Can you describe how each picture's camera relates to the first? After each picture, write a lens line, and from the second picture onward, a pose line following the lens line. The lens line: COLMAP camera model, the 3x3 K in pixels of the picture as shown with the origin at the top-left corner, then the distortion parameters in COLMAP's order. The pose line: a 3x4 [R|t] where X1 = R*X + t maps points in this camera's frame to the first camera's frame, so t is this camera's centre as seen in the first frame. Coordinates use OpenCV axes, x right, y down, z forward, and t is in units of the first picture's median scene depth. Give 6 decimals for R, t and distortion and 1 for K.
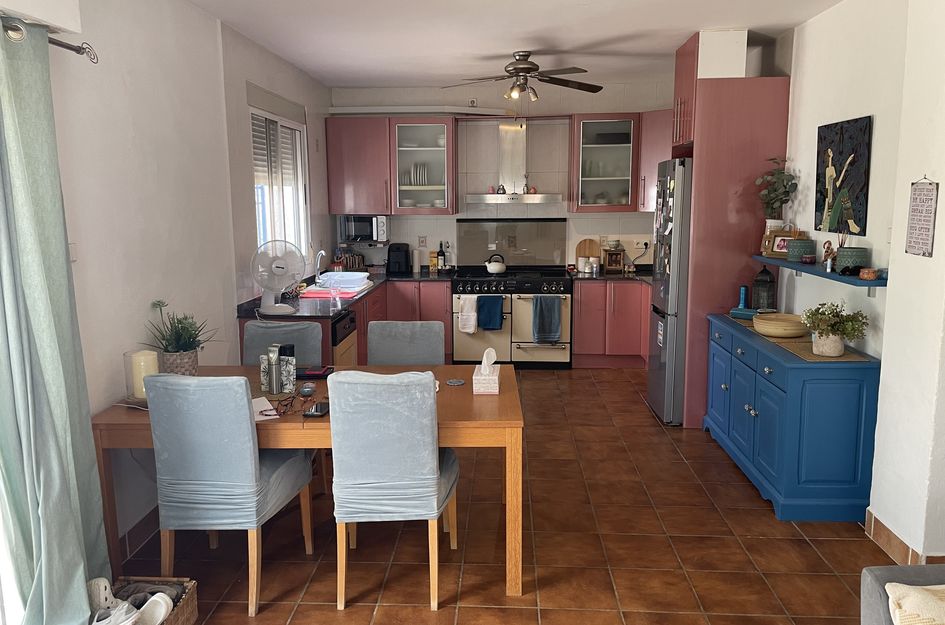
lens RADIAL K [[716.1, 0, 466.9], [0, 716.1, 315.1], [0, 0, 1]] dist [0.102752, -0.137660]
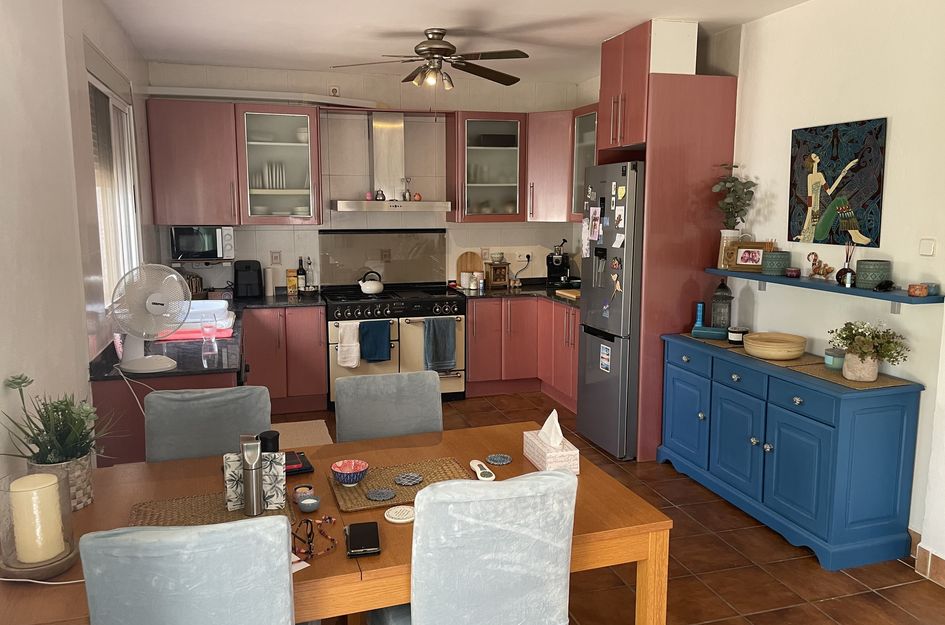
lens RADIAL K [[716.1, 0, 466.9], [0, 716.1, 315.1], [0, 0, 1]] dist [0.102752, -0.137660]
pose [[0.941778, -0.046768, 0.332968, -0.180238], [0.050717, 0.998708, -0.003173, -0.032125], [-0.332389, 0.019875, 0.942933, 0.209714]]
